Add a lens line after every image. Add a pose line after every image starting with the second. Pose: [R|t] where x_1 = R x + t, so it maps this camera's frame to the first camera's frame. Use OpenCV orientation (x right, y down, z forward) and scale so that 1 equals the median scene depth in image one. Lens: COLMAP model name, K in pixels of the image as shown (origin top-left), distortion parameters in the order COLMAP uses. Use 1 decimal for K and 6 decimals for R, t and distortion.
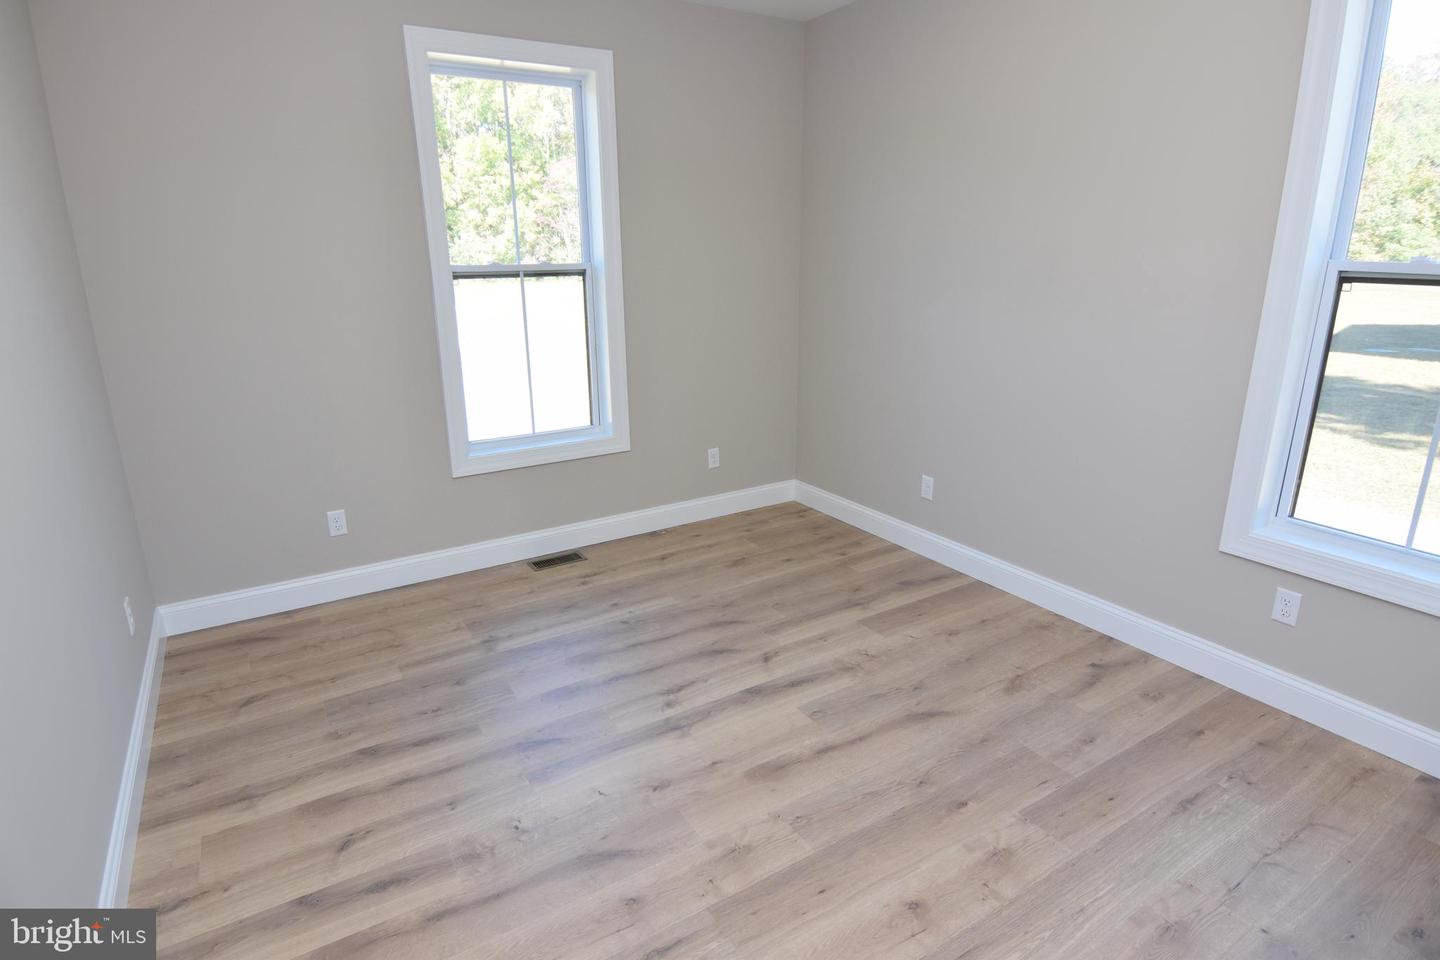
lens RADIAL K [[763.0, 0, 715.2], [0, 763.0, 469.9], [0, 0, 1]] dist [0.005933, -0.020540]
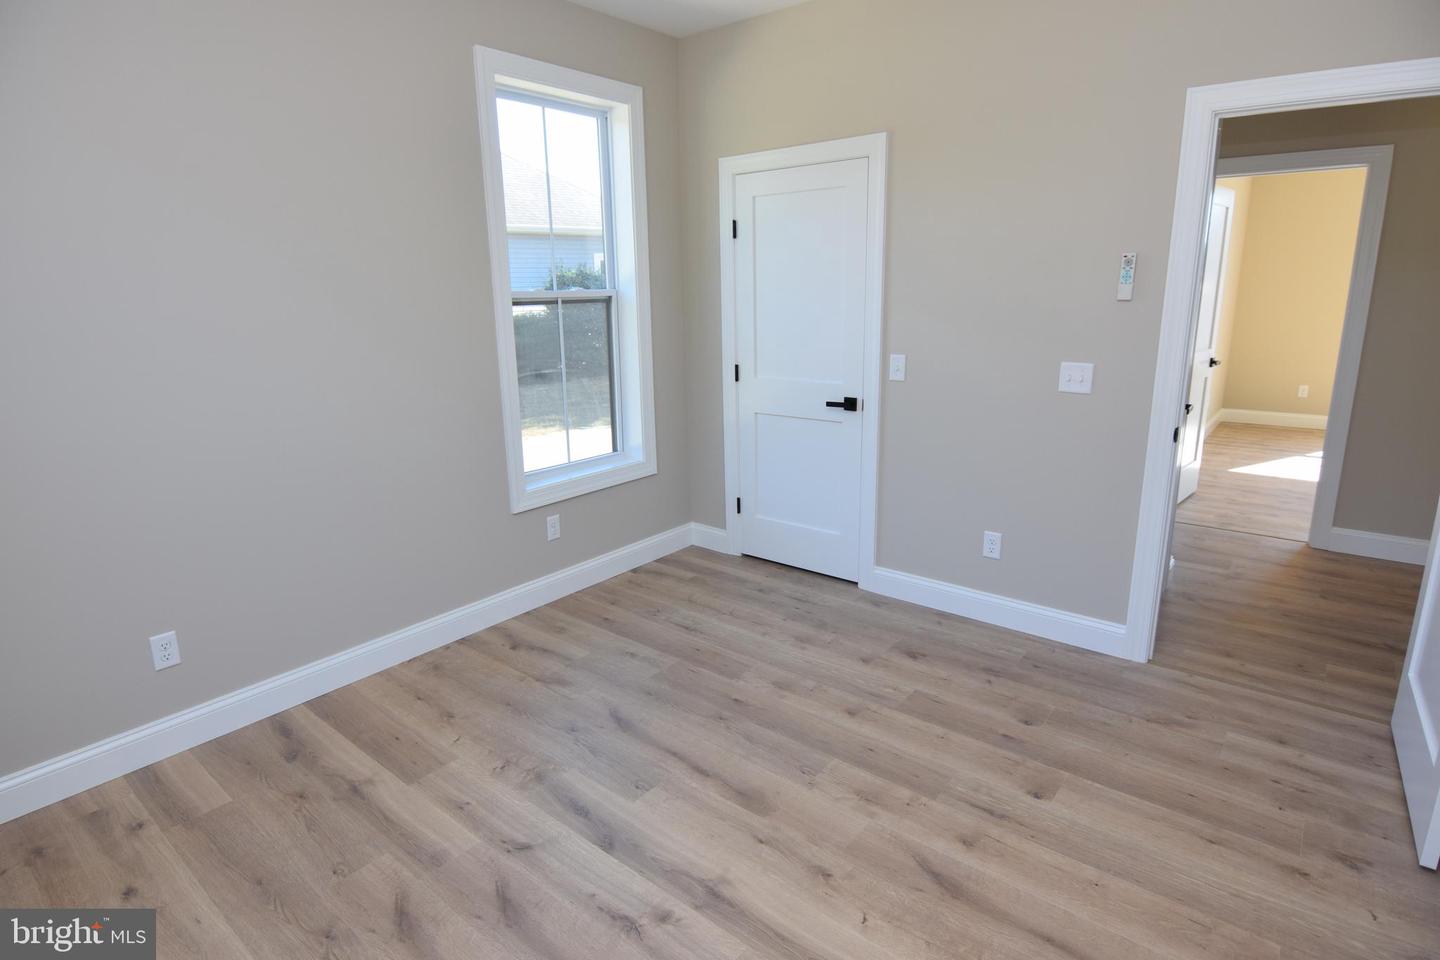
lens RADIAL K [[763.0, 0, 715.2], [0, 763.0, 469.9], [0, 0, 1]] dist [0.005933, -0.020540]
pose [[-0.326458, -0.206570, 0.922364, -0.656596], [0.281001, 0.910498, 0.303368, -0.270667], [-0.902477, 0.358222, -0.239193, 1.017602]]
